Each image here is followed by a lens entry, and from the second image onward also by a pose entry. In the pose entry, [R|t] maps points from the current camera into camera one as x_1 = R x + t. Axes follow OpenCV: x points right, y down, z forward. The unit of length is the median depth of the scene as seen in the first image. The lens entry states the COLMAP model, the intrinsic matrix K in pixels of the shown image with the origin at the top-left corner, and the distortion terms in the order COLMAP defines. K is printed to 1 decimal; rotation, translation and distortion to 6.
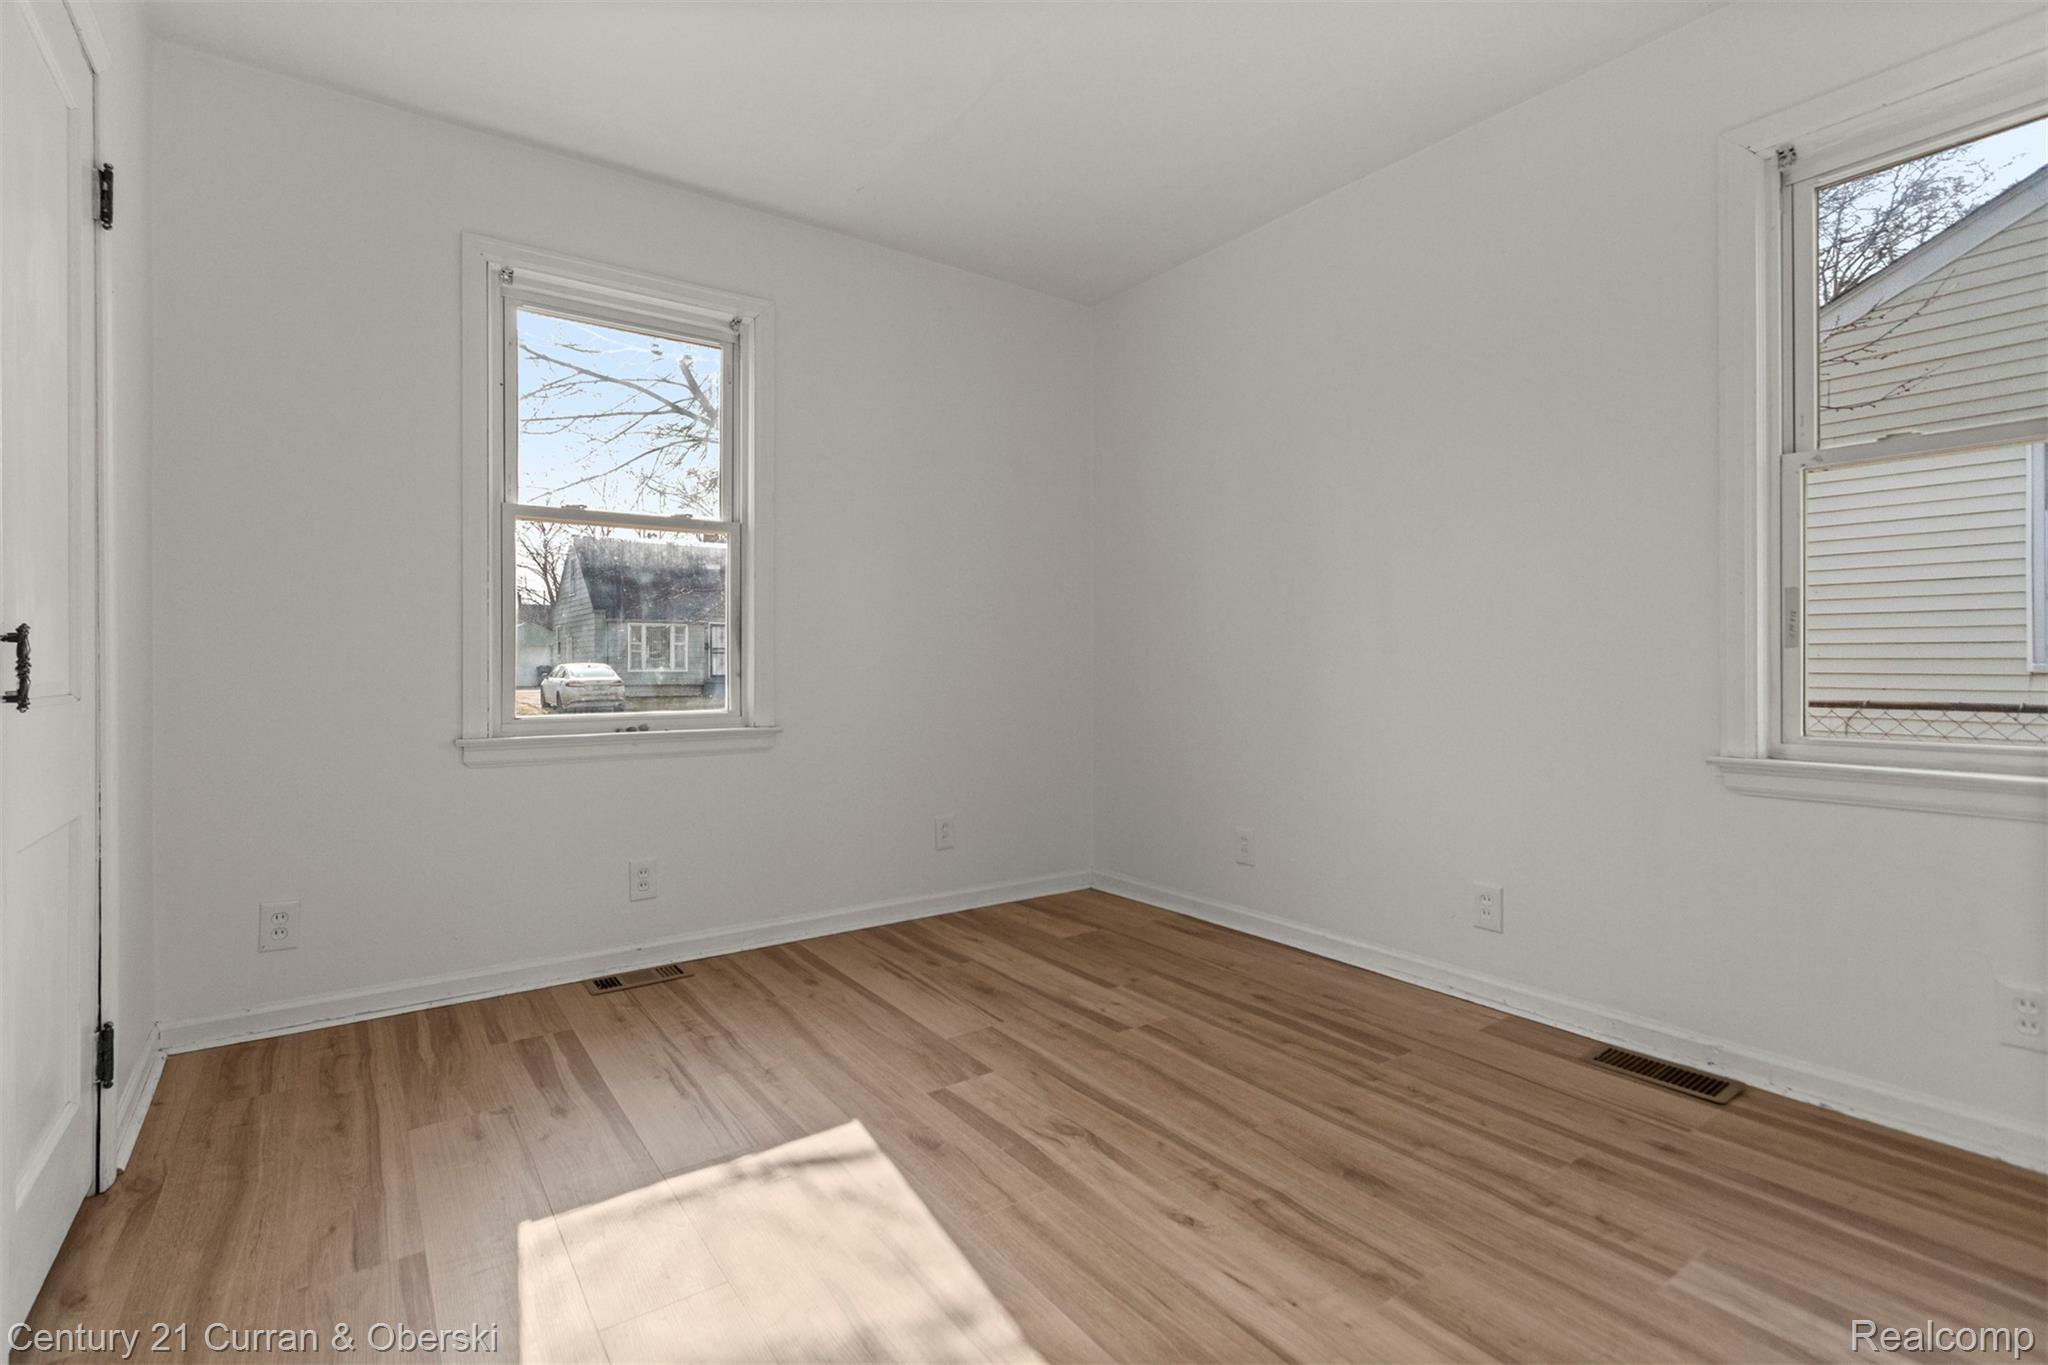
lens RADIAL K [[939.5, 0, 1022.3], [0, 939.5, 665.9], [0, 0, 1]] dist [0.002116, 0.000114]
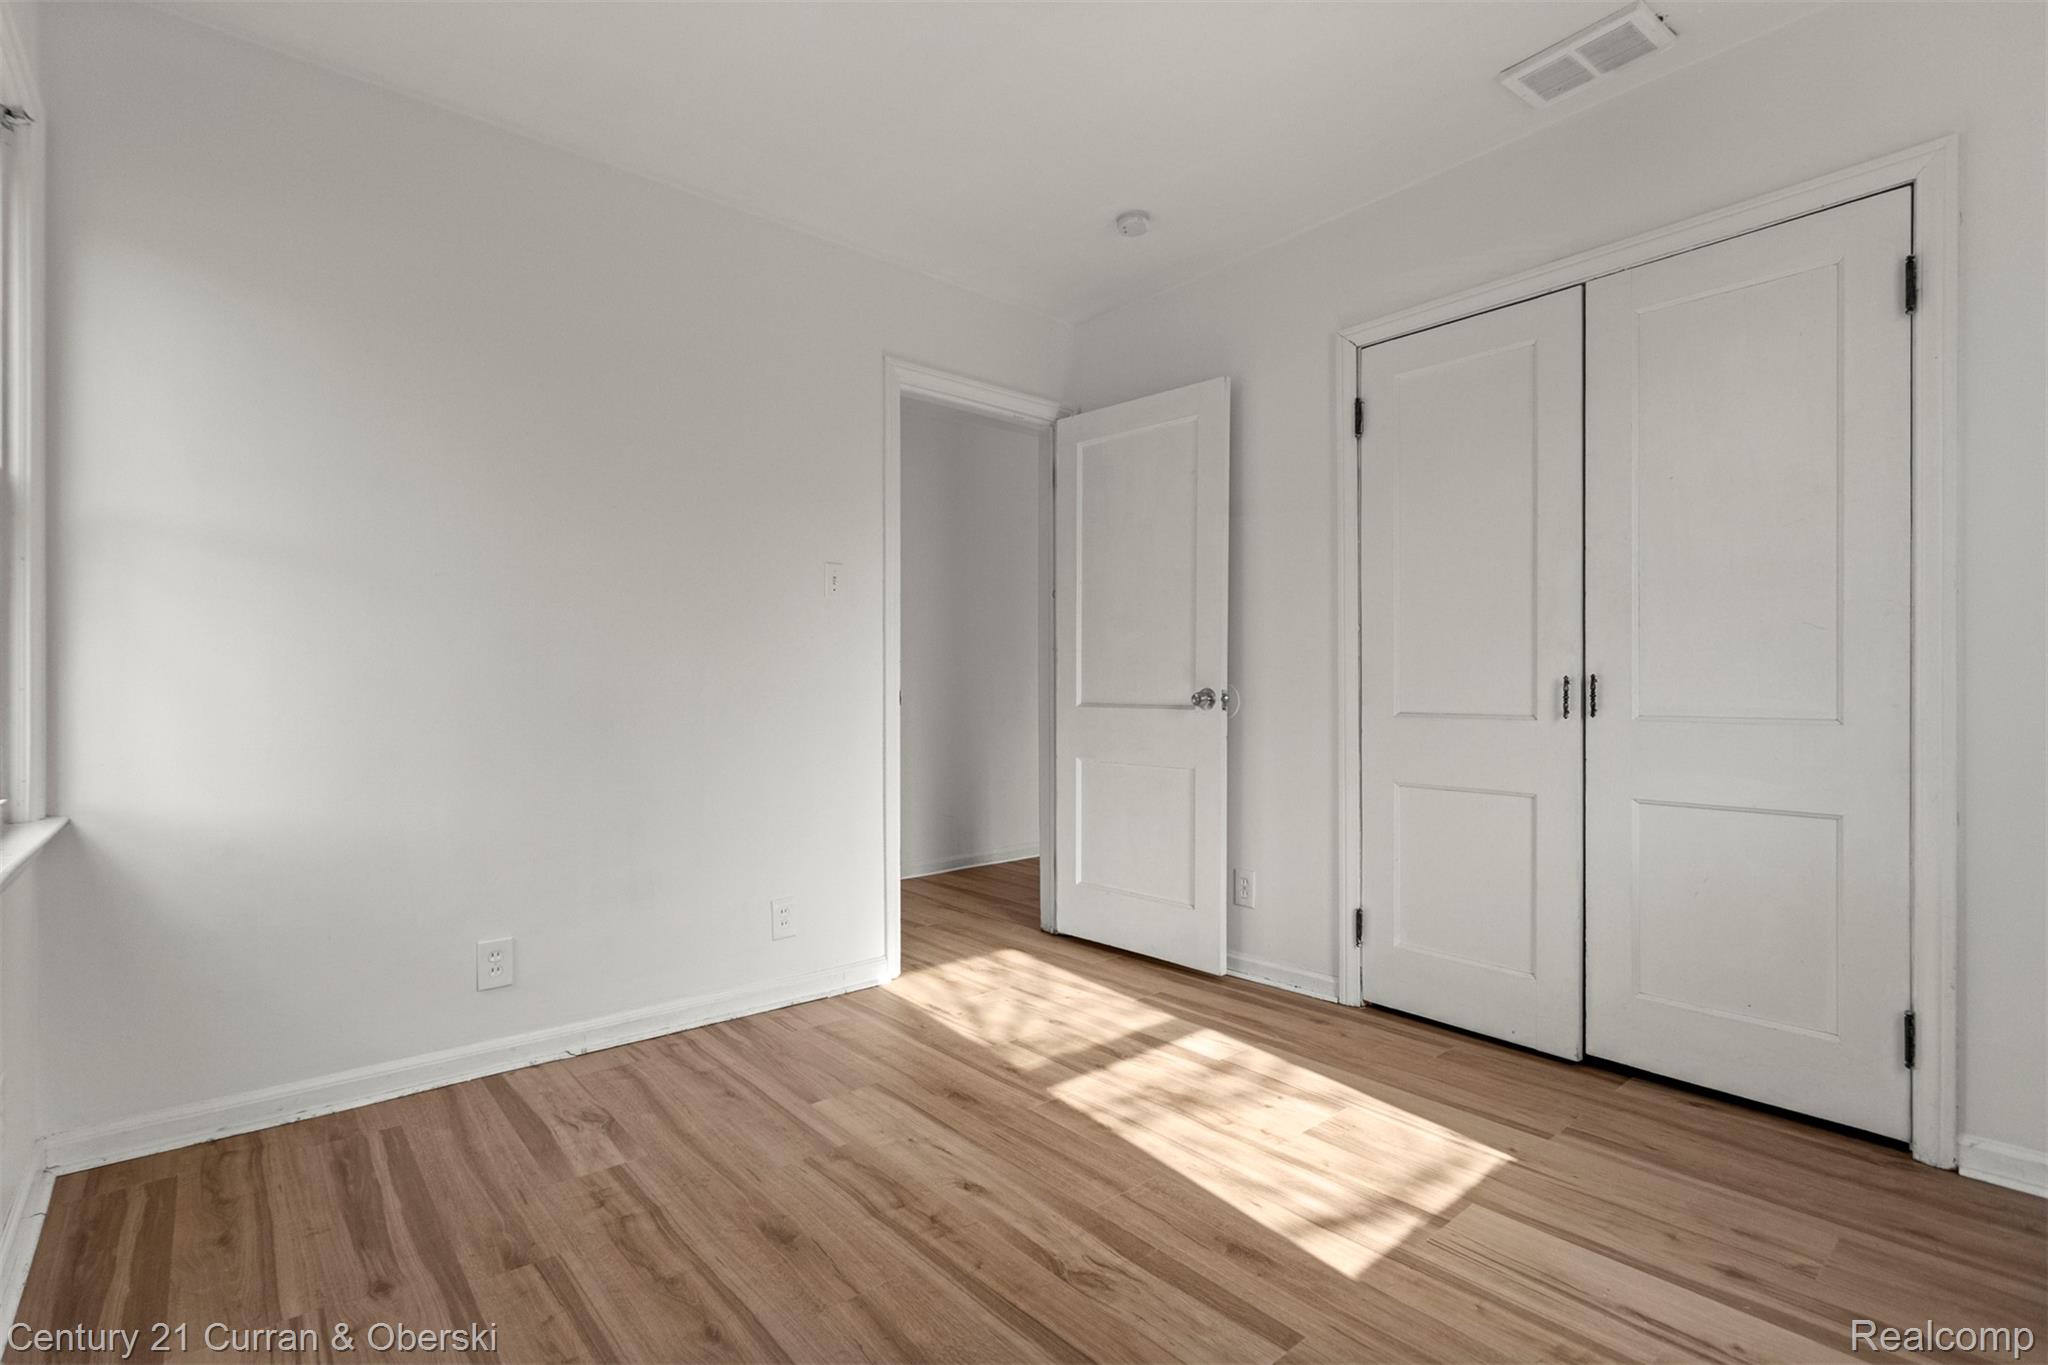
lens RADIAL K [[939.5, 0, 1025.5], [0, 939.5, 687.0], [0, 0, 1]] dist [0.002116, 0.000114]
pose [[-0.996065, 0.009299, -0.088134, 0.186281], [0.008630, 0.999931, 0.007970, -0.030831], [0.088202, 0.007178, -0.996077, 1.978732]]
